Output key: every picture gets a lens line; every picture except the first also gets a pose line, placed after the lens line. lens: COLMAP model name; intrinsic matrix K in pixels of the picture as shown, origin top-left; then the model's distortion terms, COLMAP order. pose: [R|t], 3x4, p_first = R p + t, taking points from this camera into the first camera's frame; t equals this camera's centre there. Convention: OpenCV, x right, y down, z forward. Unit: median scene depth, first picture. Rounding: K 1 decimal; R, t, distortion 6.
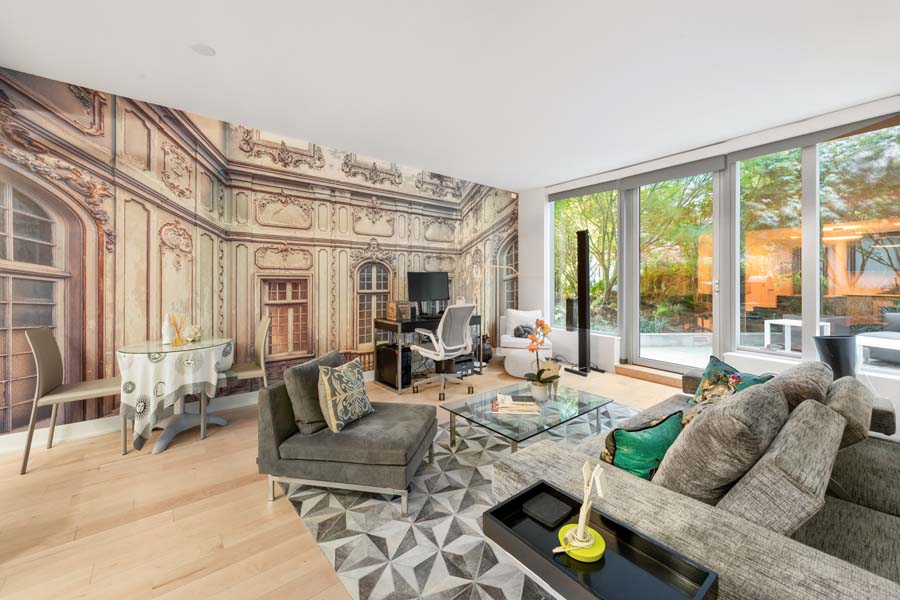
lens RADIAL K [[364.2, 0, 453.4], [0, 364.2, 279.1], [0, 0, 1]] dist [0.004867, -0.001486]
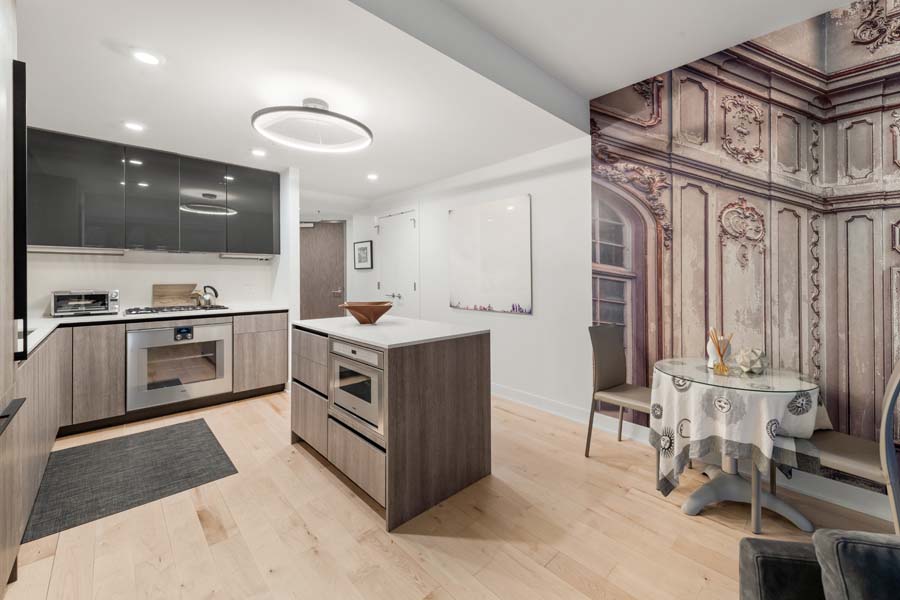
lens RADIAL K [[364.2, 0, 458.9], [0, 364.2, 276.8], [0, 0, 1]] dist [0.004867, -0.001486]
pose [[0.055165, -0.001269, -0.998476, -0.064755], [0.008651, 0.999962, -0.000793, -0.008367], [0.998440, -0.008594, 0.055174, 0.375556]]
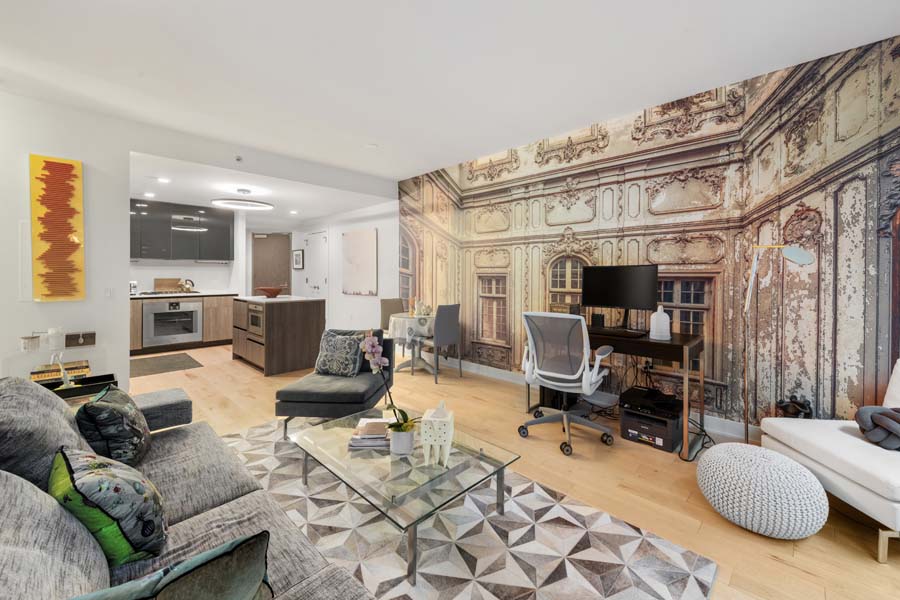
lens RADIAL K [[364.2, 0, 461.1], [0, 364.2, 275.1], [0, 0, 1]] dist [0.004867, -0.001486]
pose [[0.102286, -0.000534, -0.994755, 0.765091], [0.004931, 0.999988, -0.000030, -0.003760], [0.994743, -0.004902, 0.102287, 0.861260]]
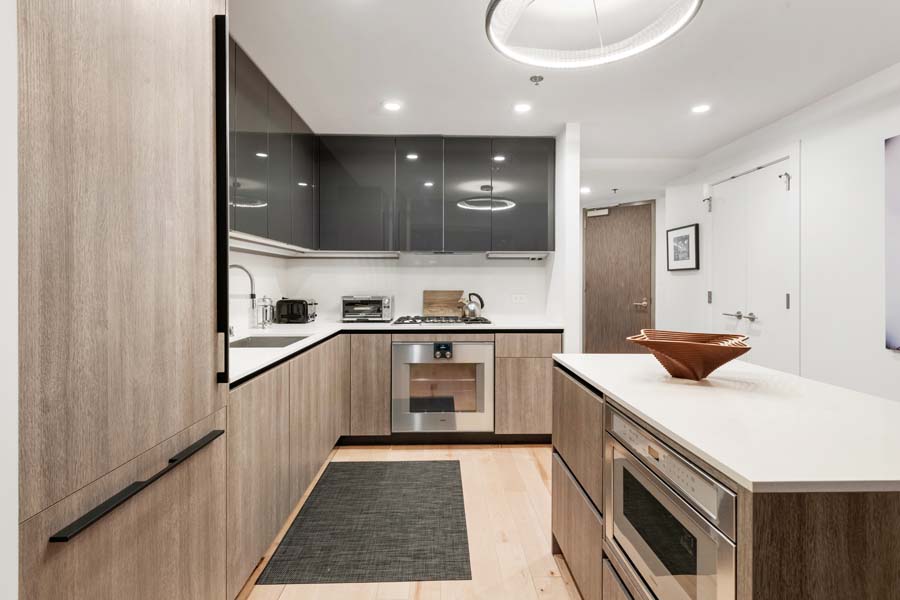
lens RADIAL K [[444.1, 0, 452.9], [0, 444.1, 287.4], [0, 0, 1]] dist [0.014421, -0.004150]
pose [[-0.627607, 0.006177, -0.778506, -0.329061], [0.002878, 0.999980, 0.005613, -0.008904], [0.778525, 0.001282, -0.627612, 0.325061]]
